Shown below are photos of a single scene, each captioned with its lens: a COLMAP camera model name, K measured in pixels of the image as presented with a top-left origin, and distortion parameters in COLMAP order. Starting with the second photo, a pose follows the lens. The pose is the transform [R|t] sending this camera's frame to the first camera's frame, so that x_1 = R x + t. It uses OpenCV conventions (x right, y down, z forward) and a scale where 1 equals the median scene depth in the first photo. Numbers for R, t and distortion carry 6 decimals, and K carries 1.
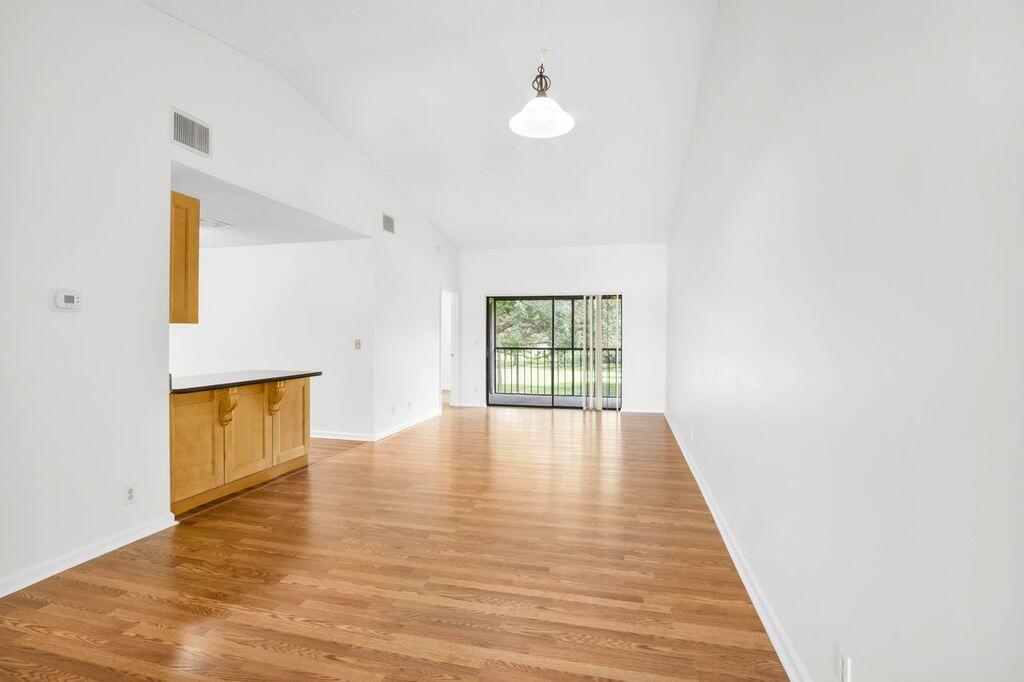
lens RADIAL K [[466.4, 0, 496.6], [0, 466.4, 336.9], [0, 0, 1]] dist [0.000044, 0.000154]
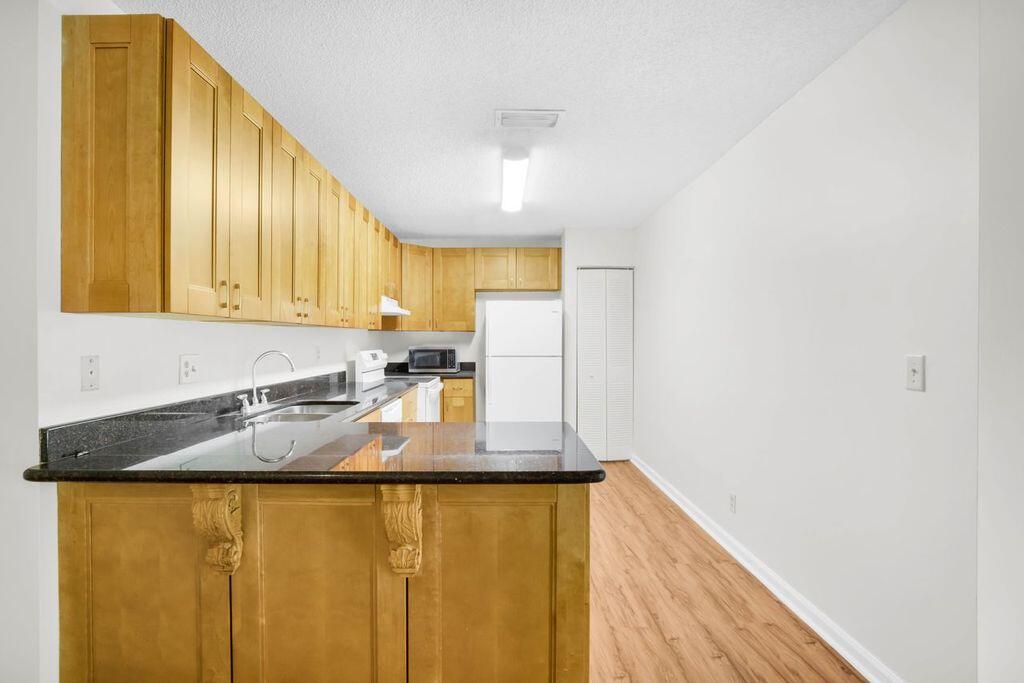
lens RADIAL K [[491.0, 0, 505.6], [0, 491.0, 346.4], [0, 0, 1]] dist [-0.025396, 0.000348]
pose [[0.258755, 0.008245, -0.965908, -0.146386], [-0.002593, 0.999966, 0.007841, -0.001921], [0.965940, 0.000476, 0.258767, 1.195783]]
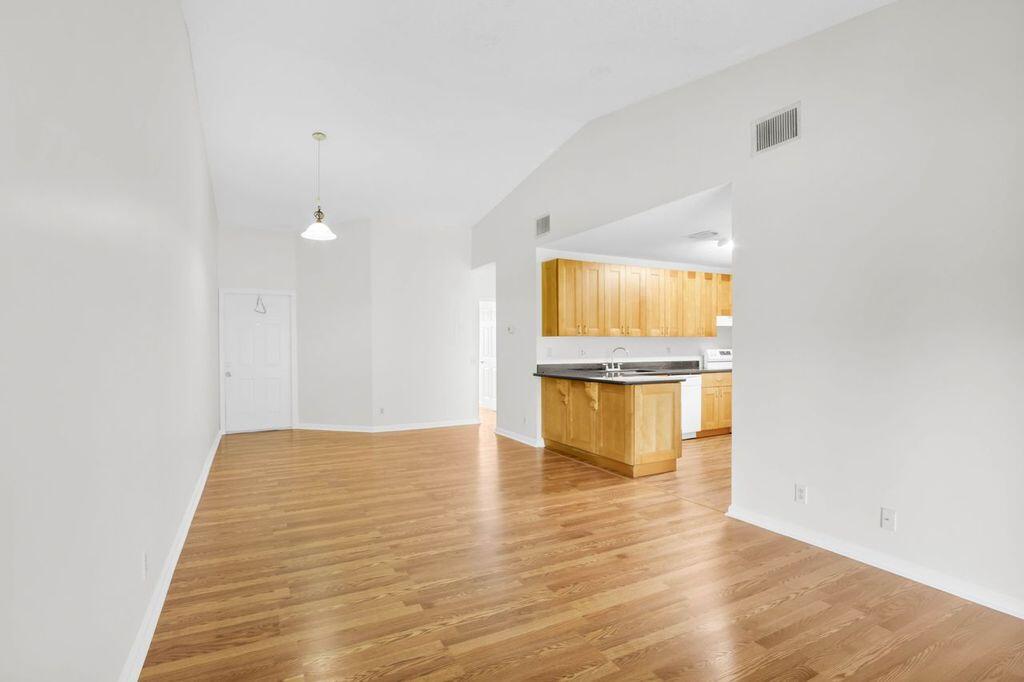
lens RADIAL K [[491.0, 0, 505.6], [0, 491.0, 345.9], [0, 0, 1]] dist [-0.025396, 0.000348]
pose [[-0.736484, 0.002290, -0.676452, 0.647782], [-0.000296, 0.999993, 0.003707, -0.001026], [0.676455, 0.002930, -0.736478, 2.156034]]
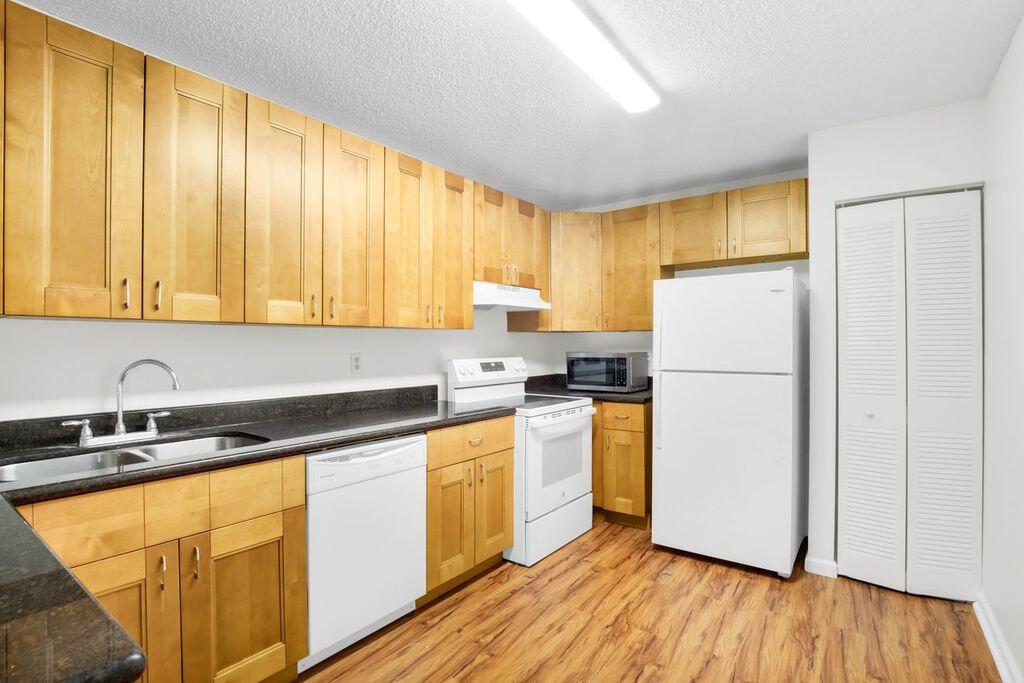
lens RADIAL K [[491.0, 0, 505.6], [0, 491.0, 346.4], [0, 0, 1]] dist [-0.025396, 0.000348]
pose [[-0.381827, -0.001109, -0.924233, -0.643058], [-0.003799, 0.999993, 0.000370, -0.003994], [0.924226, 0.003652, -0.381829, 1.617164]]
